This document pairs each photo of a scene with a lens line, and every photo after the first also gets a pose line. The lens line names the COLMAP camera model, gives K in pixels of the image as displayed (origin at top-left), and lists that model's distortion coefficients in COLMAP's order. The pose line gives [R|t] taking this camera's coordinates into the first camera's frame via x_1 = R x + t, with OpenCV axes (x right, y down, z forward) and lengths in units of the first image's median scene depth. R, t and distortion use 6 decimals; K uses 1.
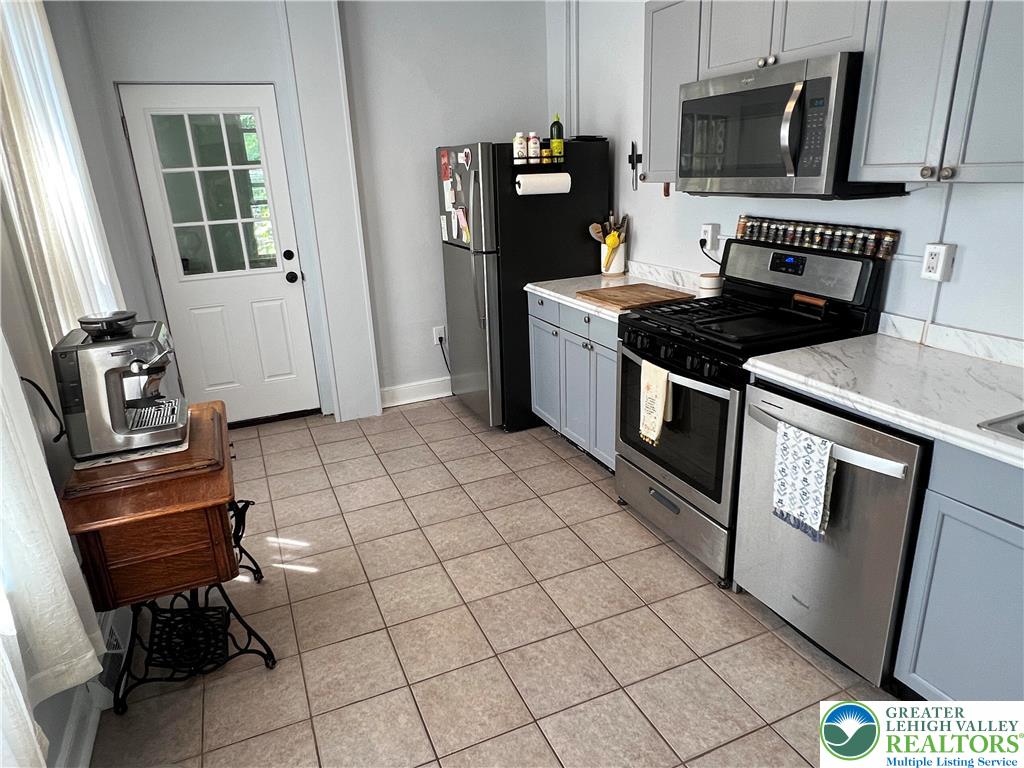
lens RADIAL K [[649.0, 0, 506.2], [0, 649.0, 384.9], [0, 0, 1]] dist [-0.007519, -0.000266]
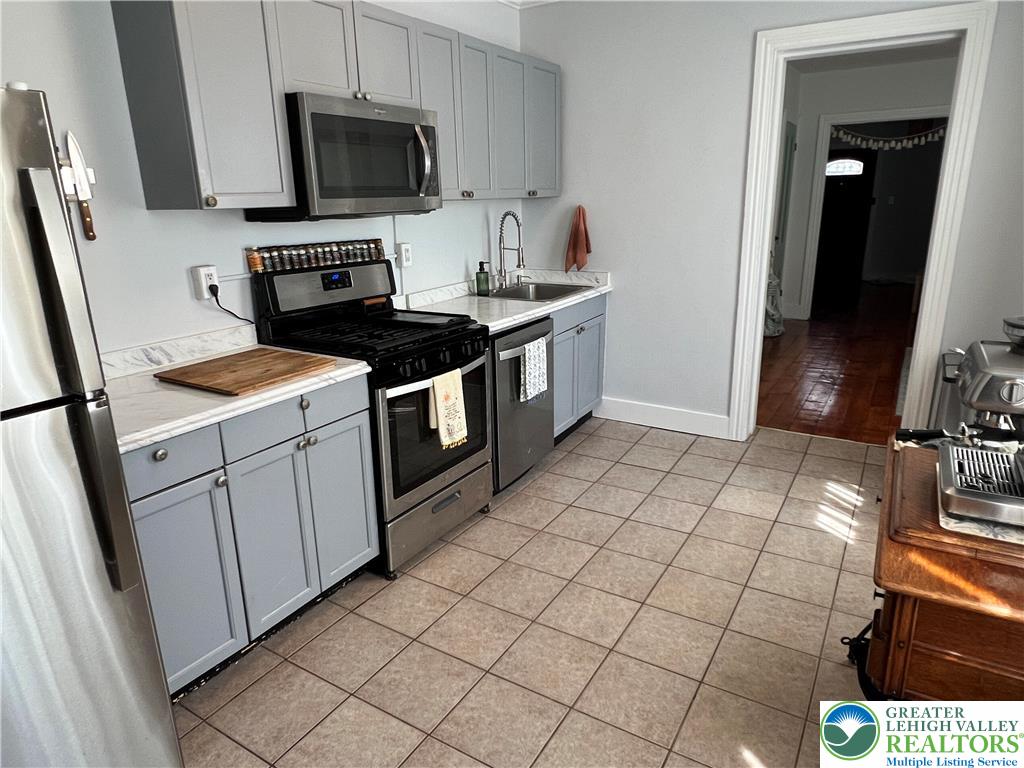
lens RADIAL K [[649.0, 0, 506.3], [0, 649.0, 386.5], [0, 0, 1]] dist [-0.007519, -0.000266]
pose [[-0.569752, -0.179156, 0.802051, -0.646684], [0.304588, 0.860409, 0.408561, -0.398043], [-0.763288, 0.477074, -0.435652, 1.360995]]
